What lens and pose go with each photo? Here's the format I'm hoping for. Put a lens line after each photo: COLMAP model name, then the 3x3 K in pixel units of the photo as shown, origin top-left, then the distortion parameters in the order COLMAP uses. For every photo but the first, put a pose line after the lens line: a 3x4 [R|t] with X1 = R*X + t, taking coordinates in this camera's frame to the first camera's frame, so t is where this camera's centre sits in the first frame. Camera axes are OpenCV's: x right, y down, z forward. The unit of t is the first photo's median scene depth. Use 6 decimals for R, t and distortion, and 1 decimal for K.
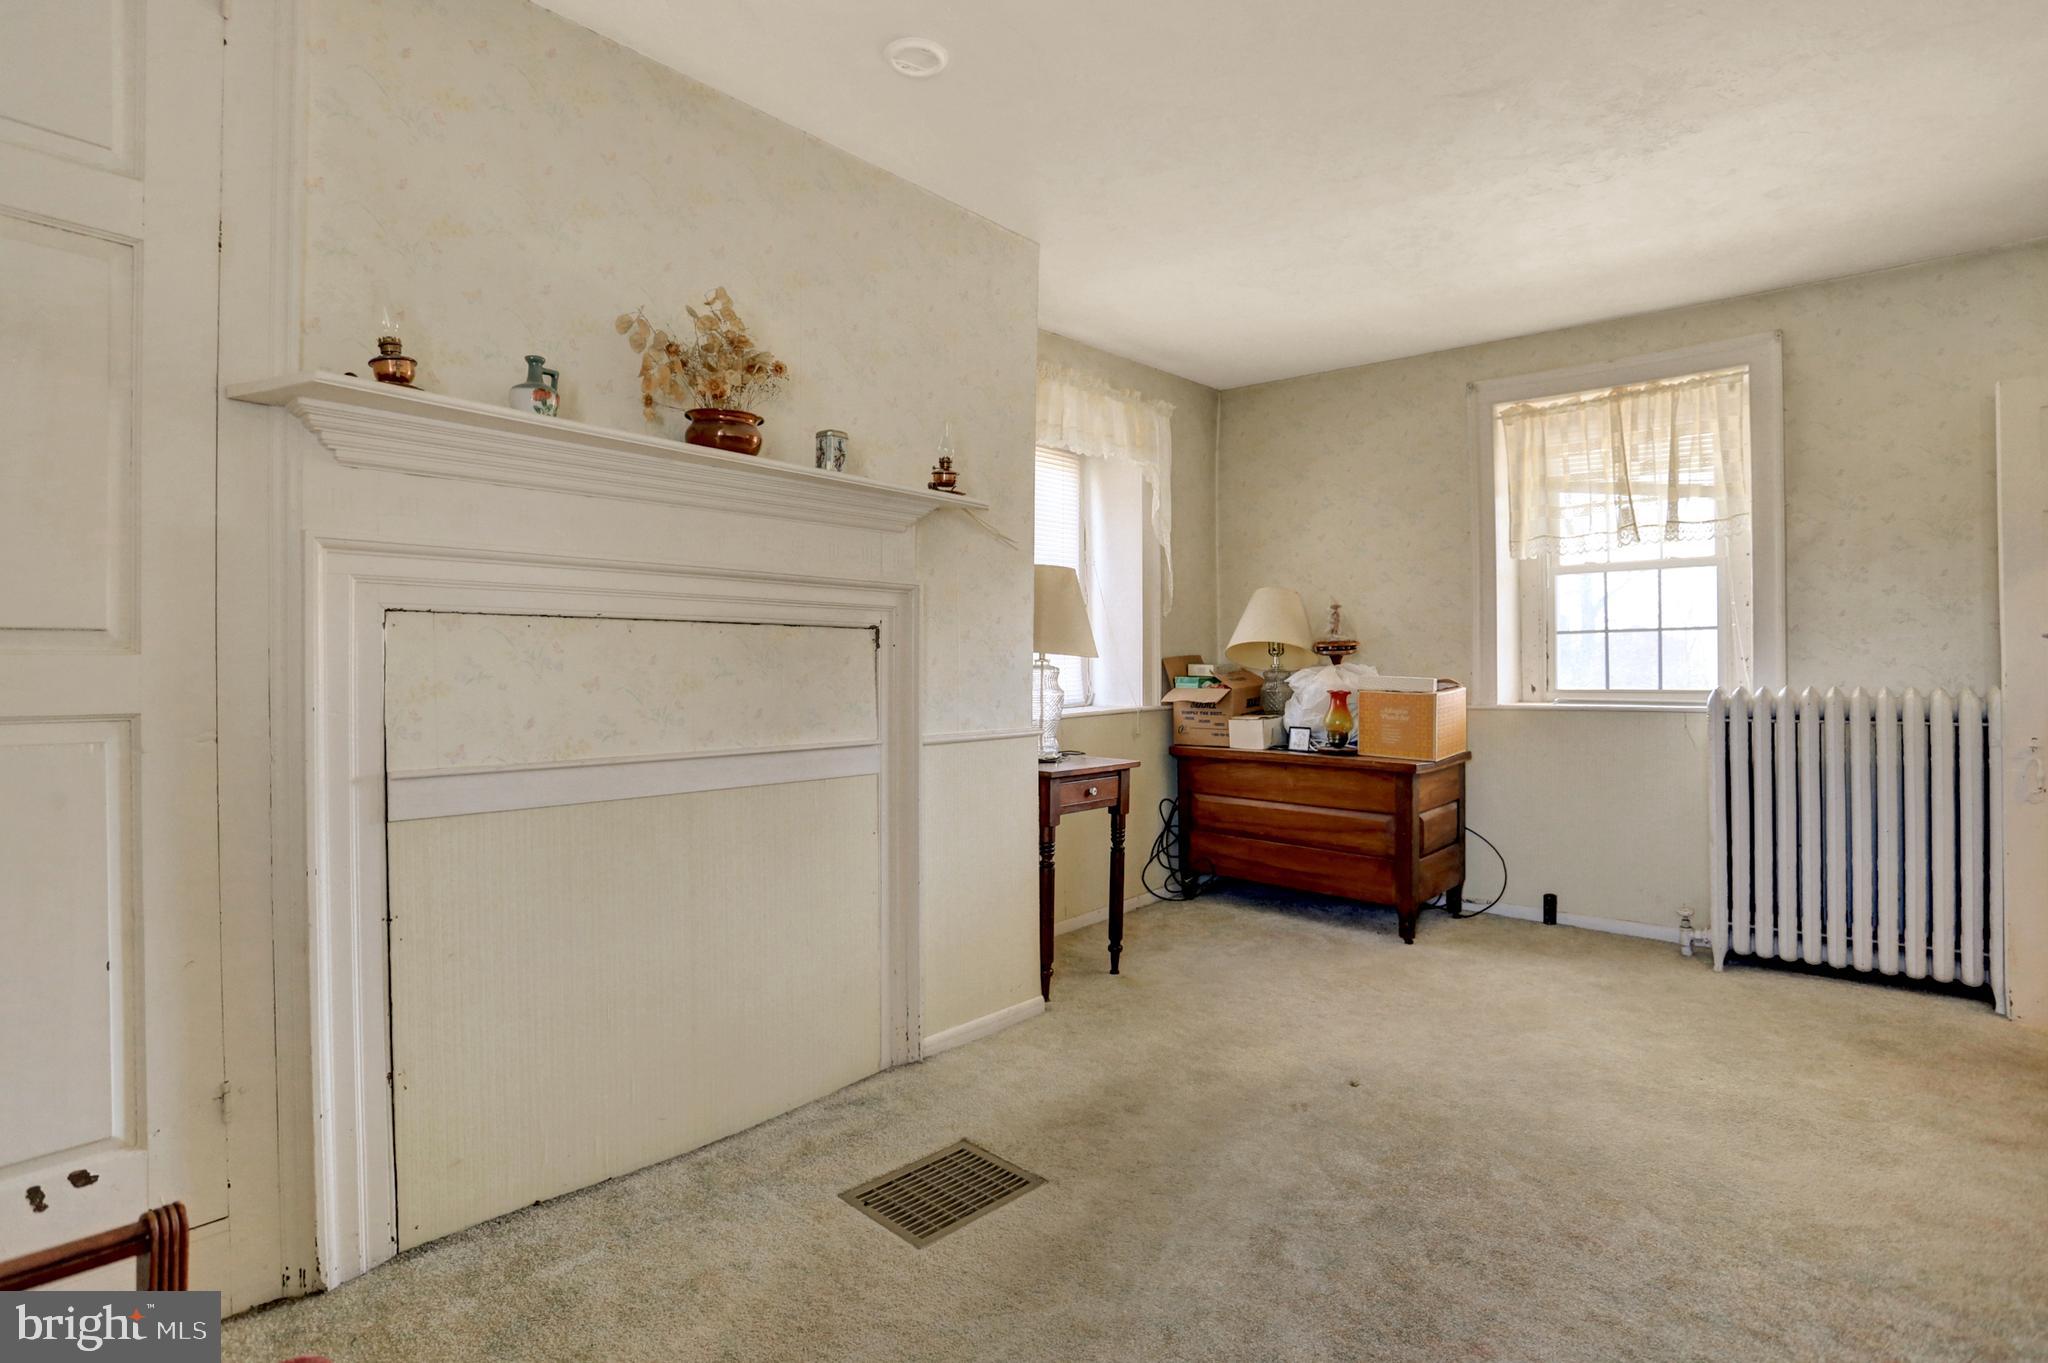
lens RADIAL K [[952.5, 0, 1024.0], [0, 952.5, 681.5], [0, 0, 1]] dist [-0.041107, 0.000338]
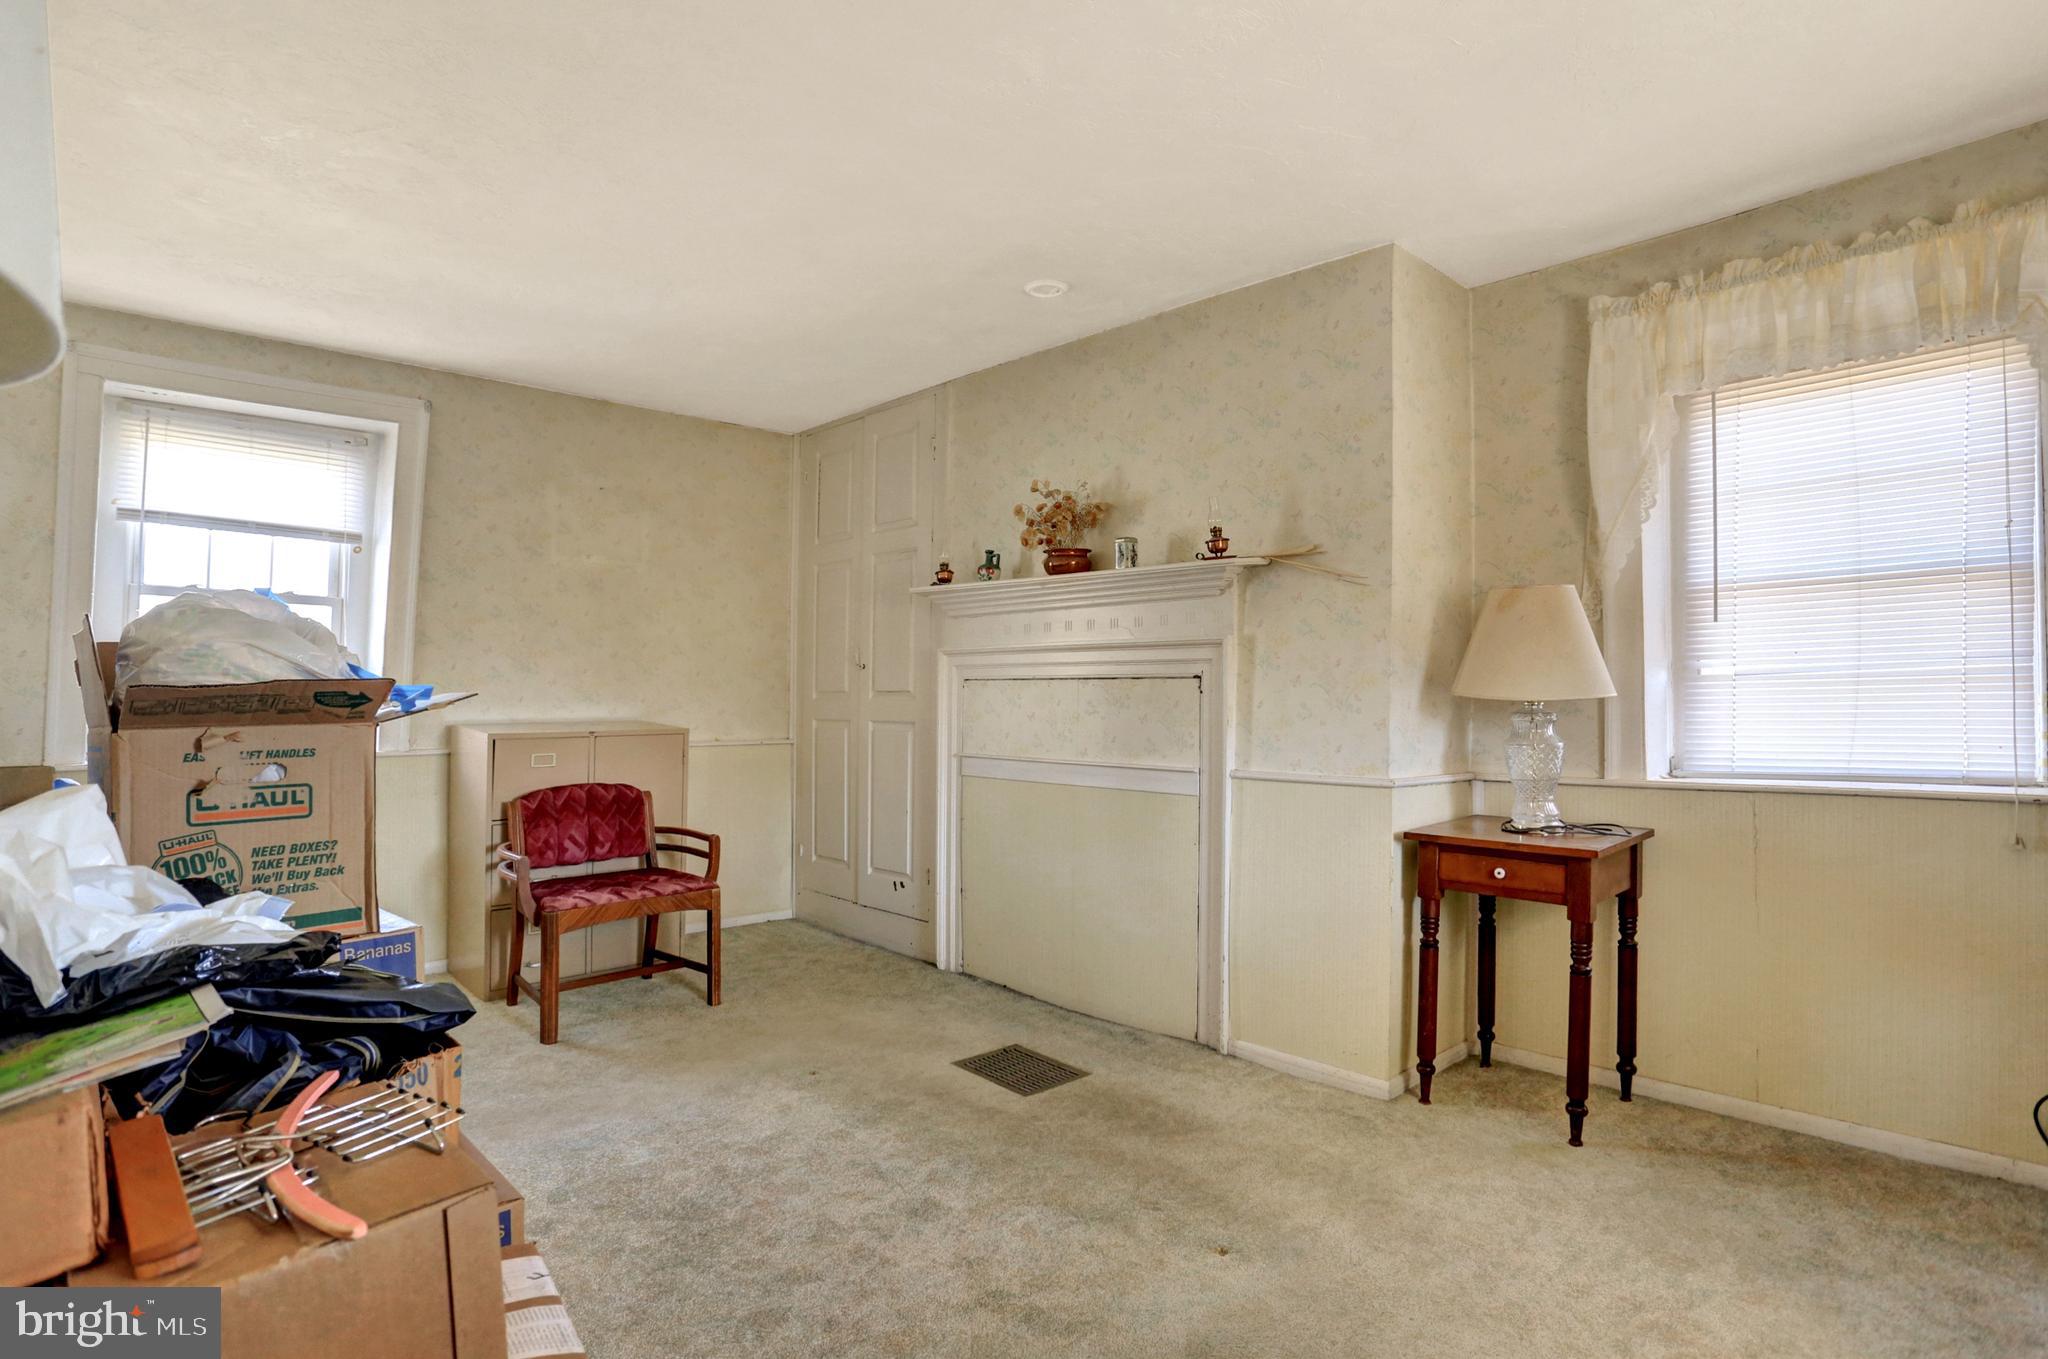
lens RADIAL K [[984.0, 0, 1024.0], [0, 984.0, 679.5], [0, 0, 1]] dist [-0.059420, -0.000444]
pose [[-0.028994, -0.009835, -0.999531, 1.202228], [-0.014991, 0.999843, -0.009403, -0.041552], [0.999467, 0.014712, -0.029137, 0.876671]]
